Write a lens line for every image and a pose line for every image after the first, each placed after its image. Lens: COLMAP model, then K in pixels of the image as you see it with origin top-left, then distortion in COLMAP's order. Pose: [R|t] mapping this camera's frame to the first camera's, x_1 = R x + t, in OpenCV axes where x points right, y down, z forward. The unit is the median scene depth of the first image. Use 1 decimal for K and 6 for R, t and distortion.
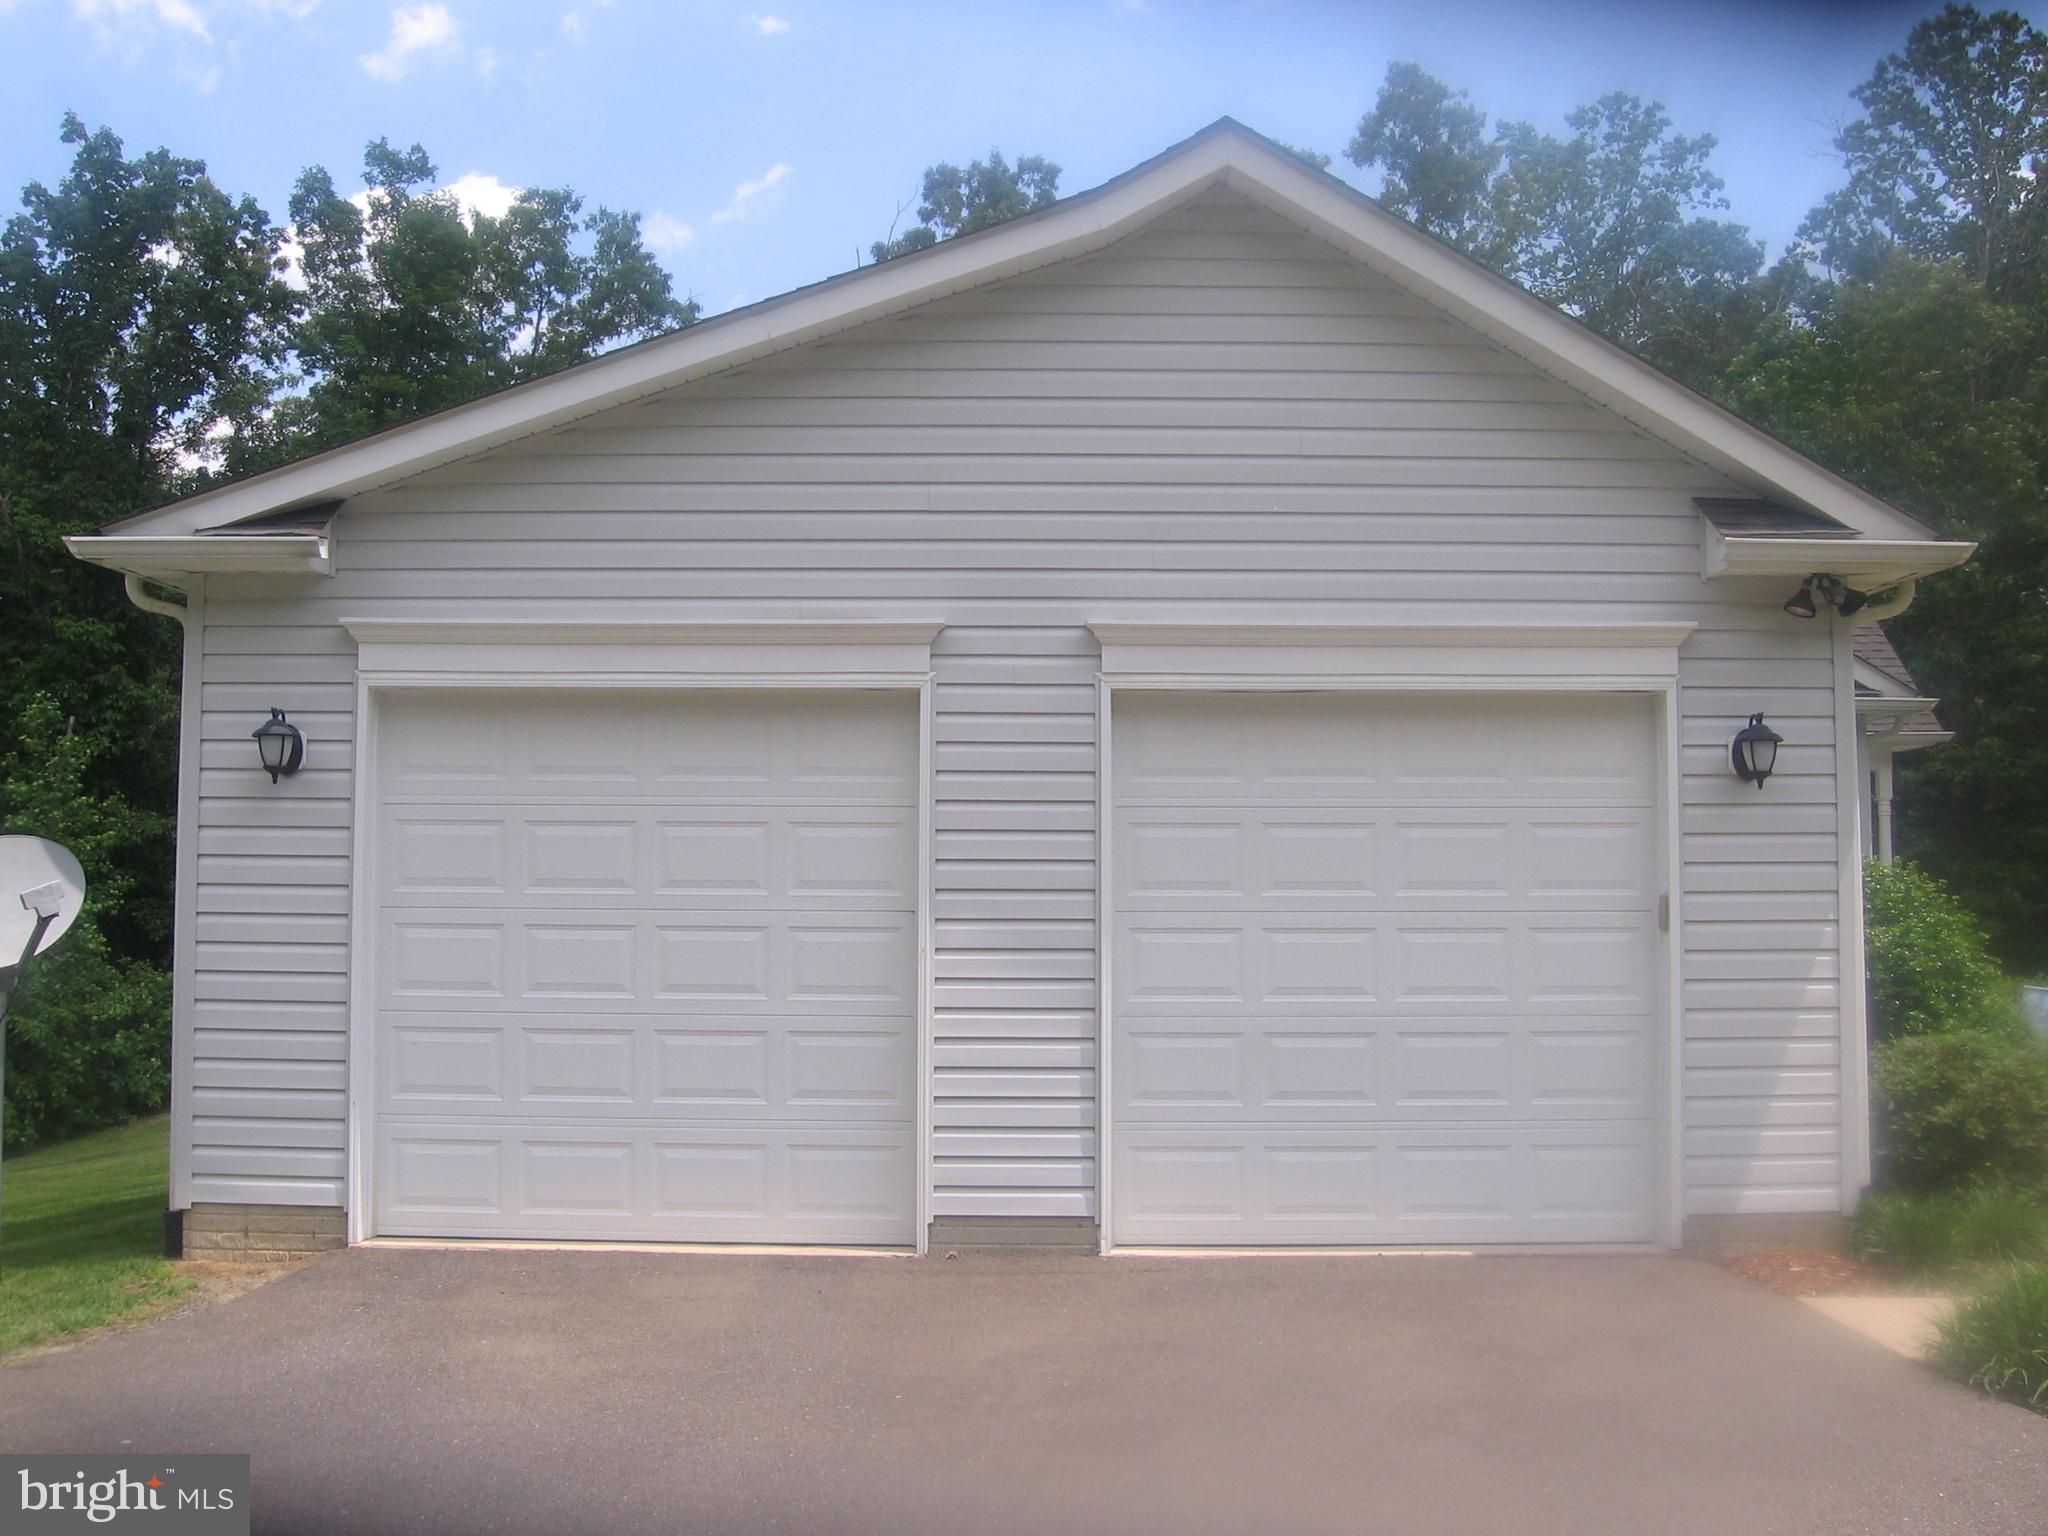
lens RADIAL K [[2097.2, 0, 1022.8], [0, 2097.2, 760.6], [0, 0, 1]] dist [-0.126747, 0.015793]
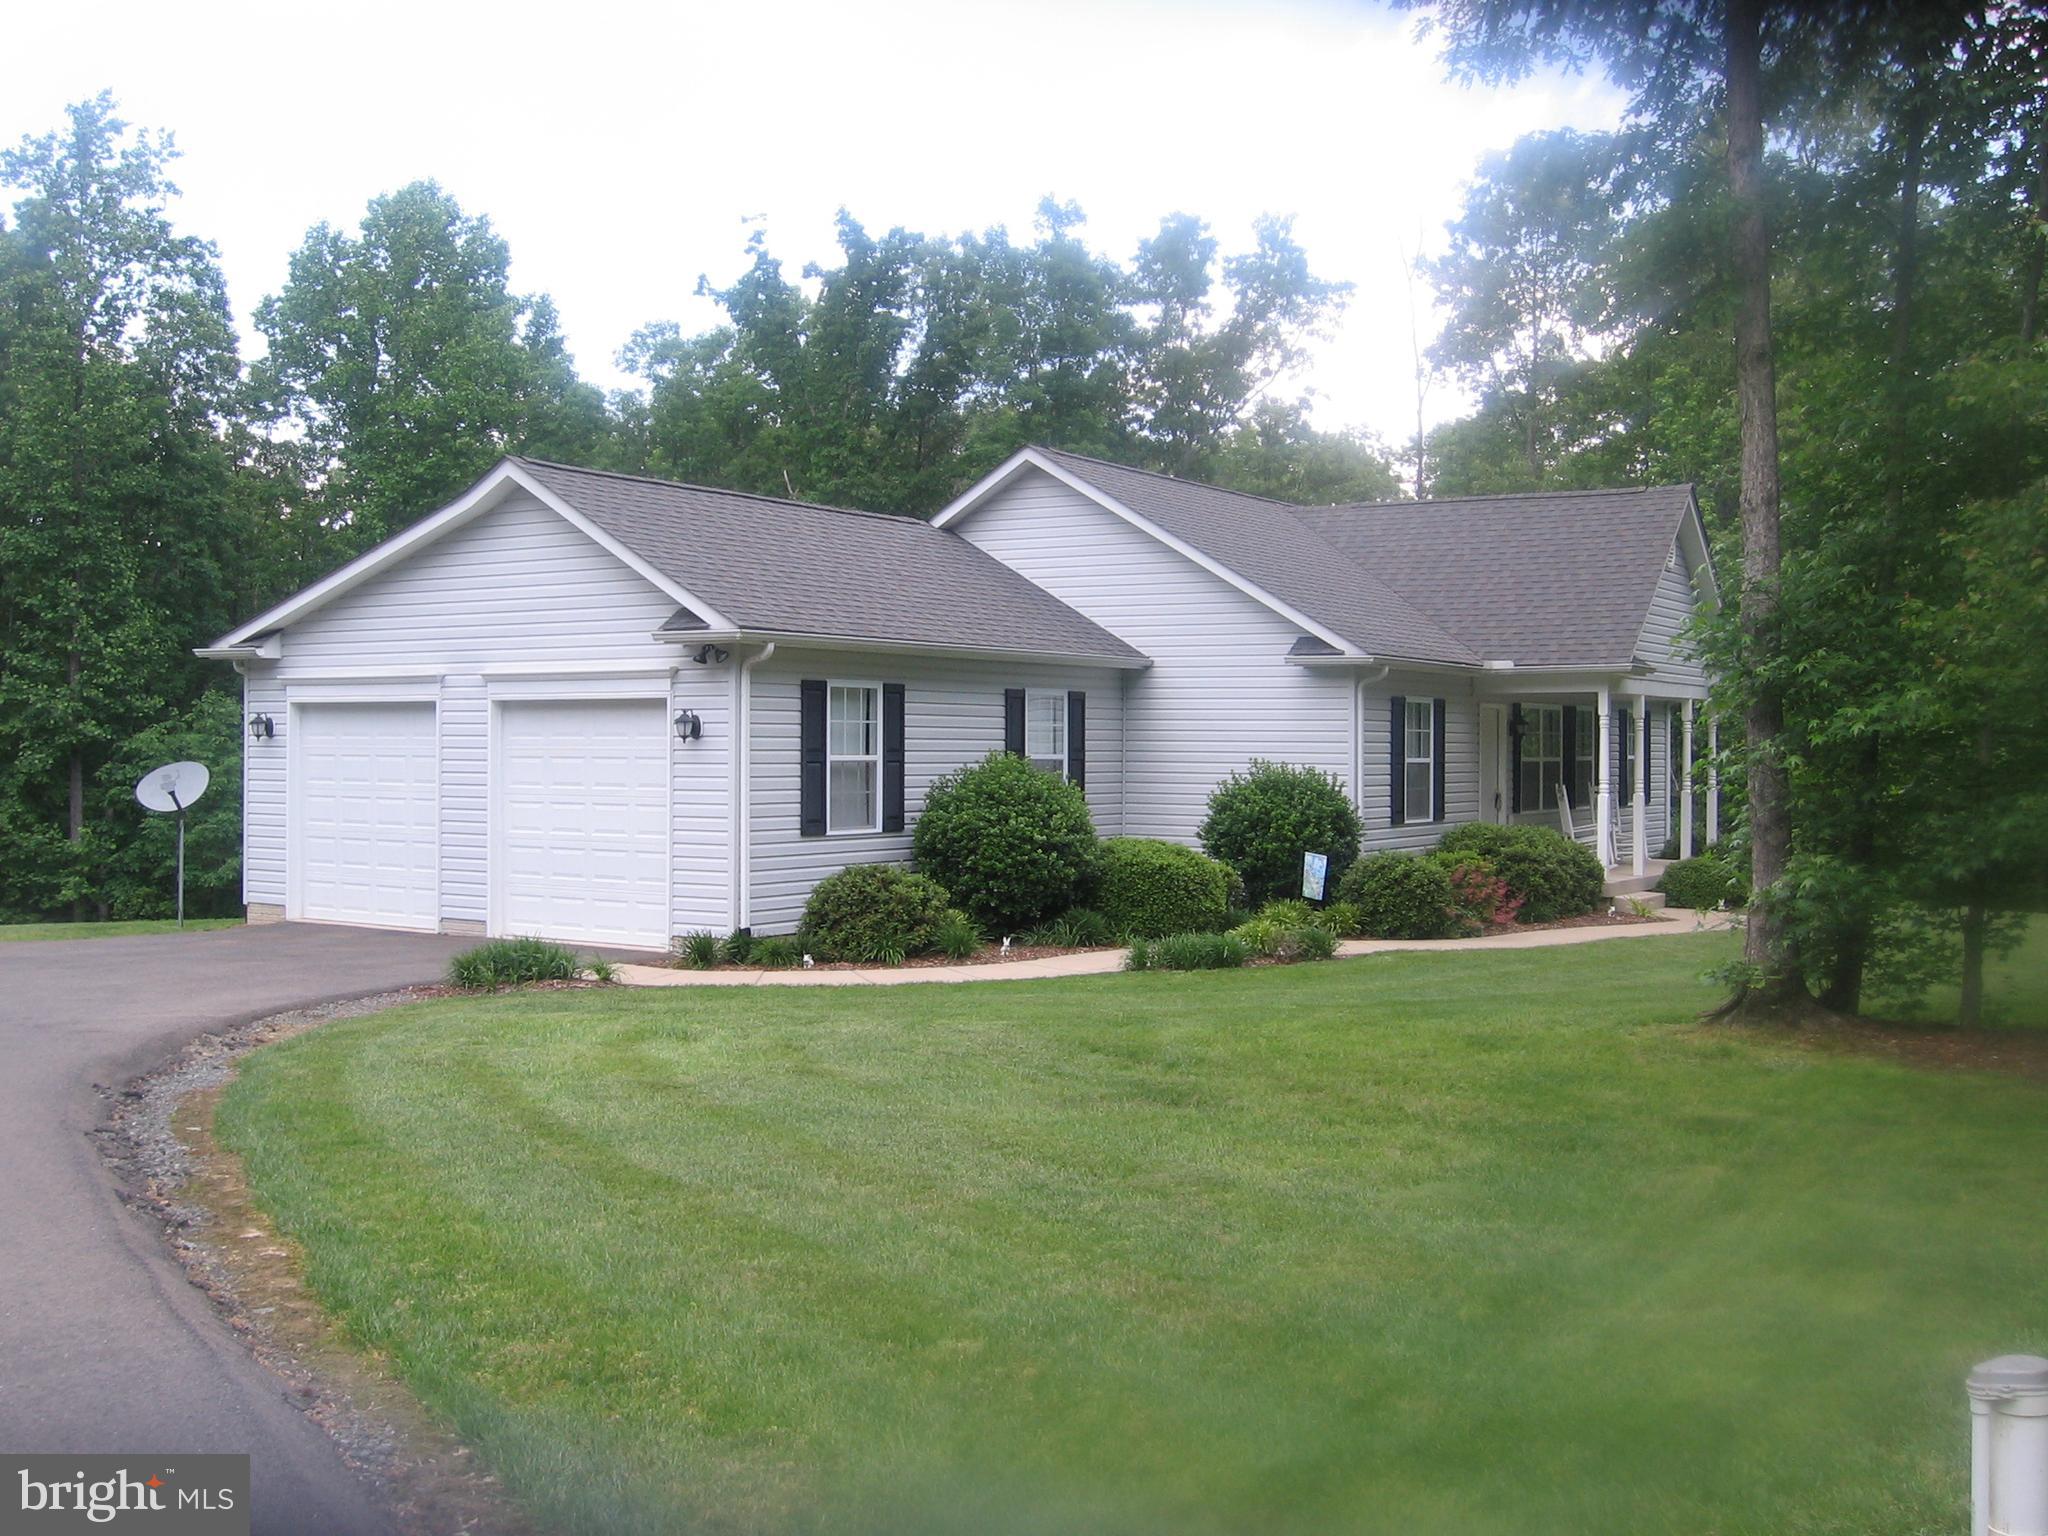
lens RADIAL K [[2097.2, 0, 1022.8], [0, 2097.2, 760.6], [0, 0, 1]] dist [-0.126747, 0.015793]
pose [[0.855968, 0.001272, -0.517027, 1.775748], [0.027809, 0.998436, 0.048495, -0.062805], [0.516280, -0.055889, 0.854594, -0.711333]]
